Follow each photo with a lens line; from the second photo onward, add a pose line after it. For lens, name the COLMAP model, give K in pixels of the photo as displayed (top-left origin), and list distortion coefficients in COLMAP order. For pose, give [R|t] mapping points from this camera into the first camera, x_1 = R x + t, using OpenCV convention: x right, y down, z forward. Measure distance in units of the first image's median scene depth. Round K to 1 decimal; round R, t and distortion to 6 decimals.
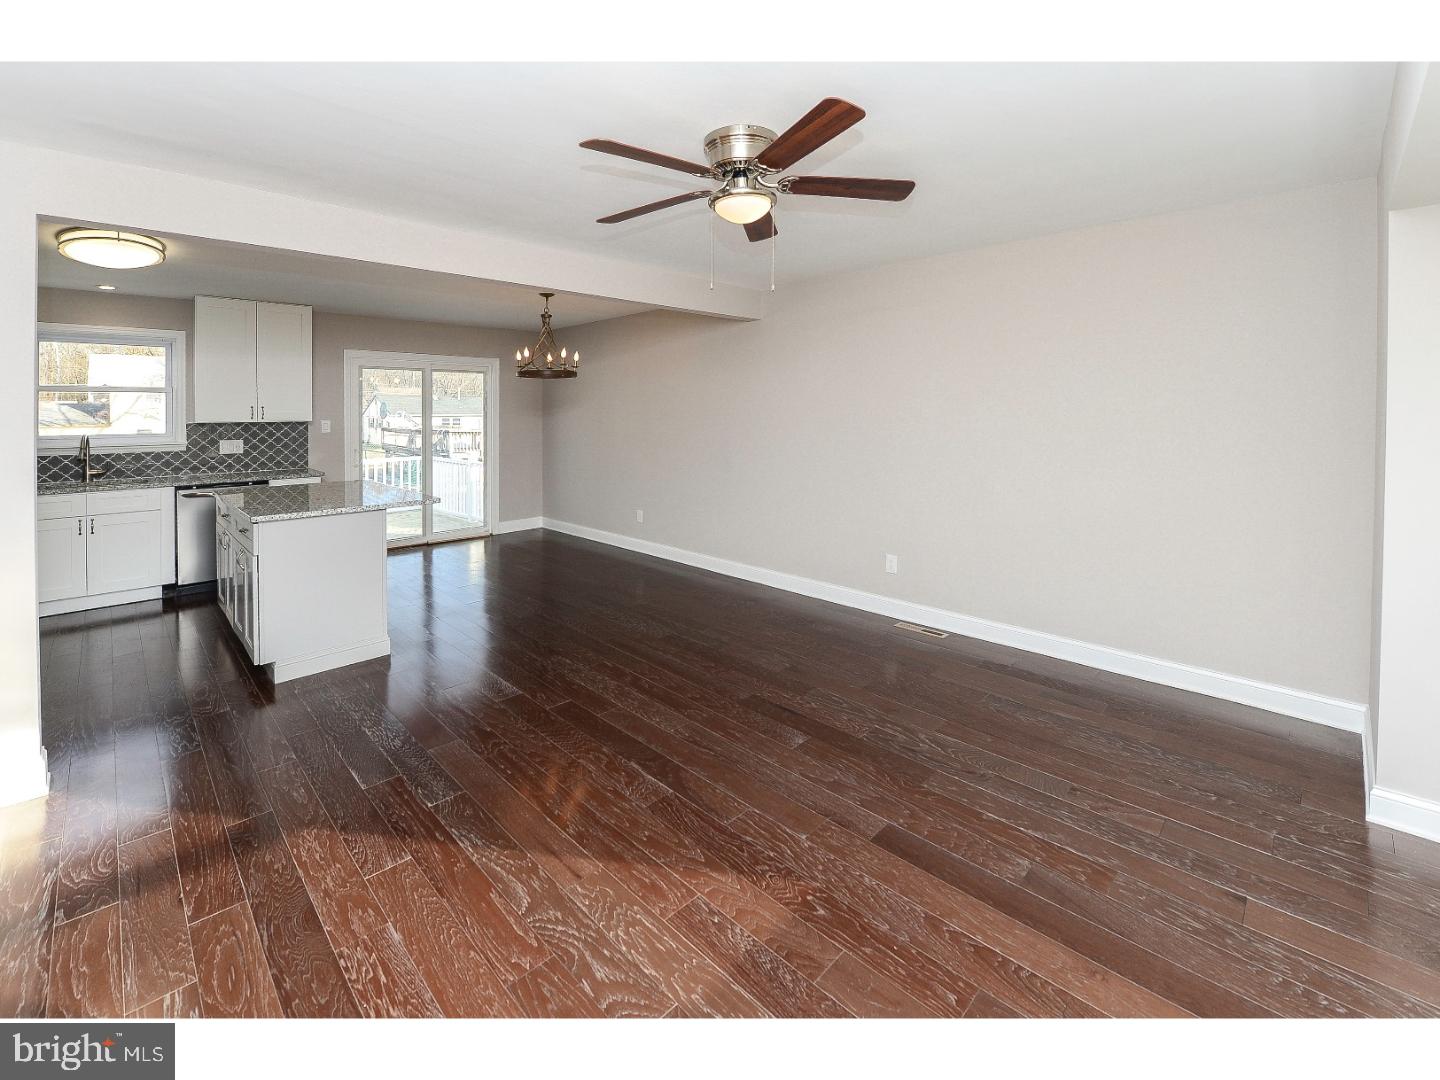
lens RADIAL K [[613.3, 0, 731.6], [0, 613.3, 410.7], [0, 0, 1]] dist [-0.017878, -0.002494]
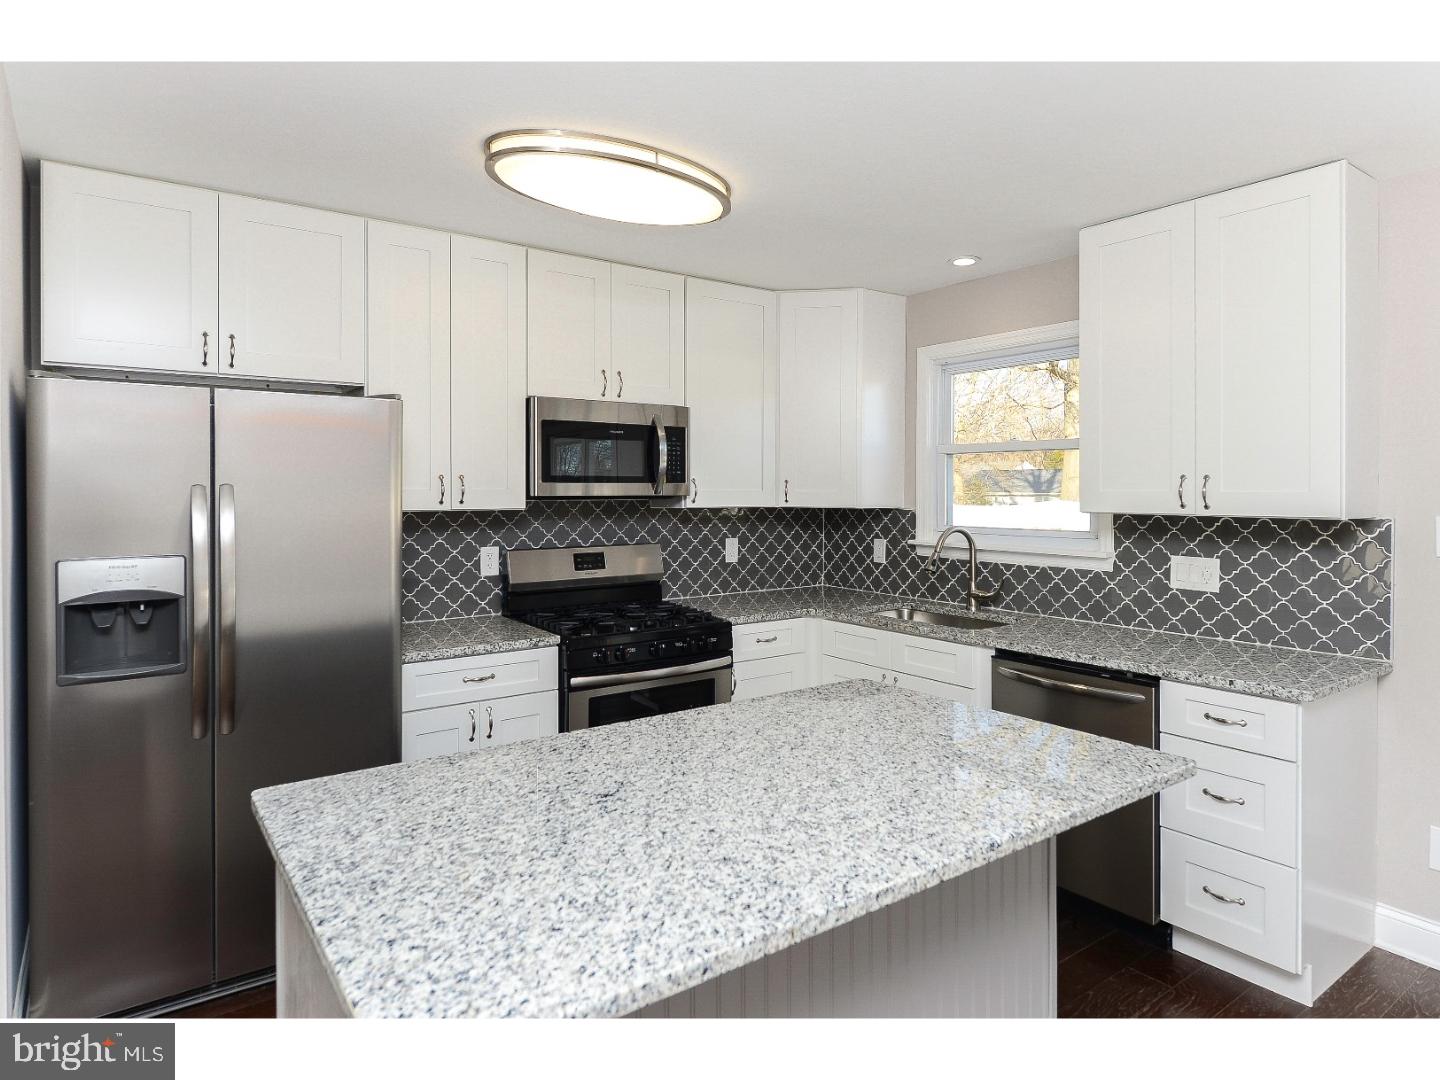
lens RADIAL K [[859.4, 0, 695.8], [0, 859.4, 496.0], [0, 0, 1]] dist [-0.004452, -0.001078]
pose [[-0.181414, 0.014802, -0.983295, -0.202553], [0.002885, 0.999890, 0.014520, -0.002405], [0.983403, -0.000202, -0.181436, 0.809391]]
